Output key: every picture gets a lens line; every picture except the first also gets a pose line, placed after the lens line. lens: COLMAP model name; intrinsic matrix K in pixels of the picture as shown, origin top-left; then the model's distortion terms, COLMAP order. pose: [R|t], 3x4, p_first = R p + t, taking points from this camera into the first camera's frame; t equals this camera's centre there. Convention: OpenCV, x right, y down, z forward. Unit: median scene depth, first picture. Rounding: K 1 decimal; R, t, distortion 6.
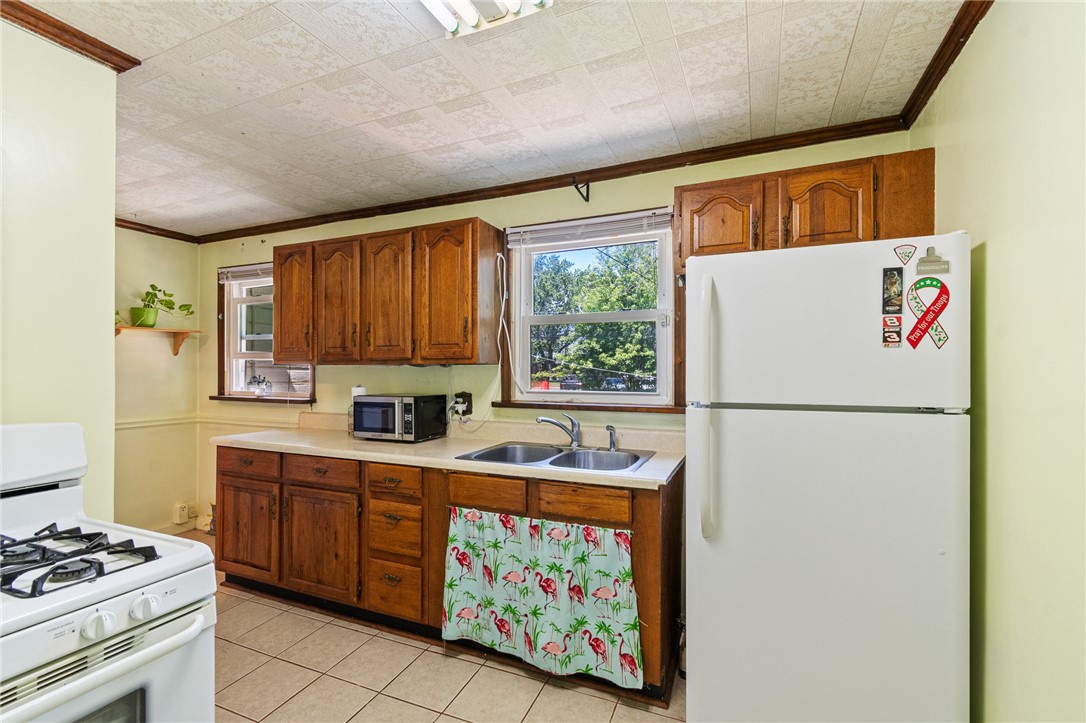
lens RADIAL K [[479.5, 0, 546.6], [0, 479.5, 364.5], [0, 0, 1]] dist [0.000811, -0.000375]
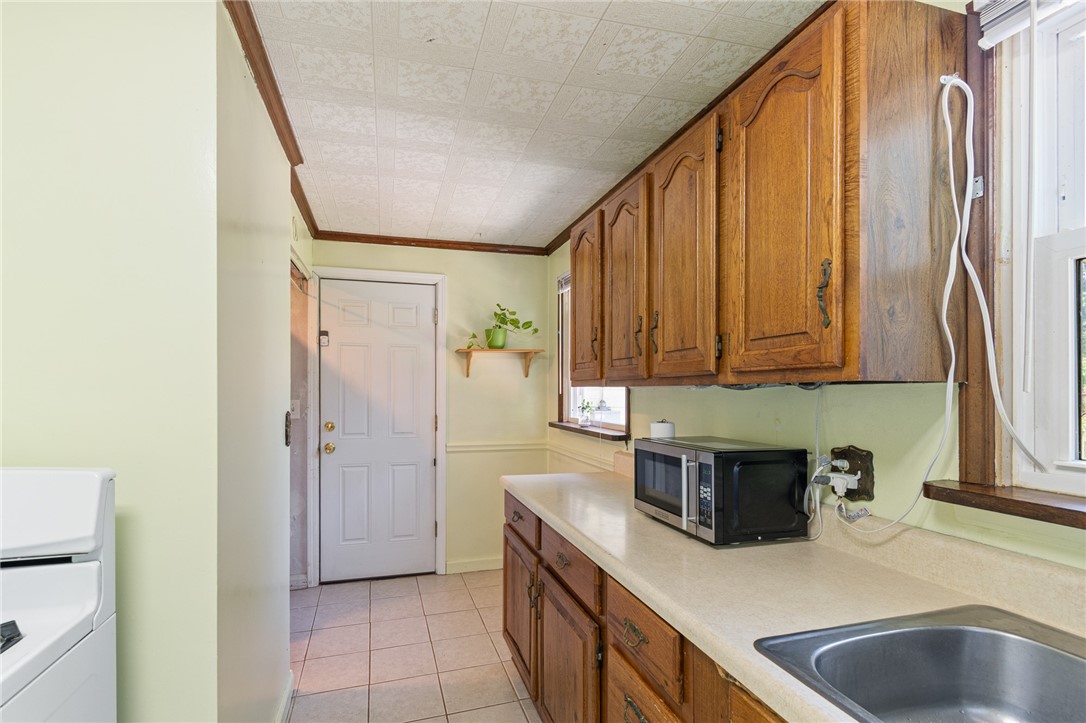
lens RADIAL K [[502.9, 0, 527.9], [0, 502.9, 389.6], [0, 0, 1]] dist [0.001582, -0.000164]
pose [[0.634217, -0.000737, -0.773154, -0.006535], [0.006570, 0.999969, 0.004436, 0.001405], [0.773127, -0.007894, 0.634202, 0.546356]]
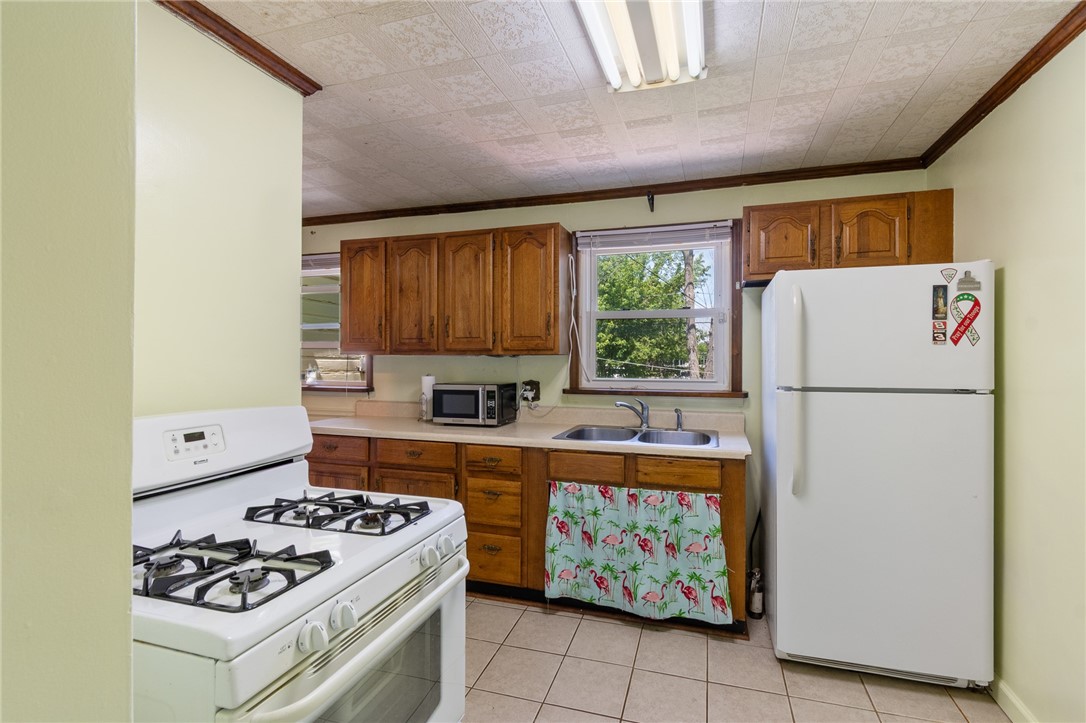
lens RADIAL K [[495.0, 0, 560.3], [0, 495.0, 352.6], [0, 0, 1]] dist [0.000035, -0.000031]
pose [[0.993834, 0.003231, 0.110829, -0.263465], [-0.003077, 0.999994, -0.001565, -0.004309], [-0.110834, 0.001215, 0.993838, -0.139091]]
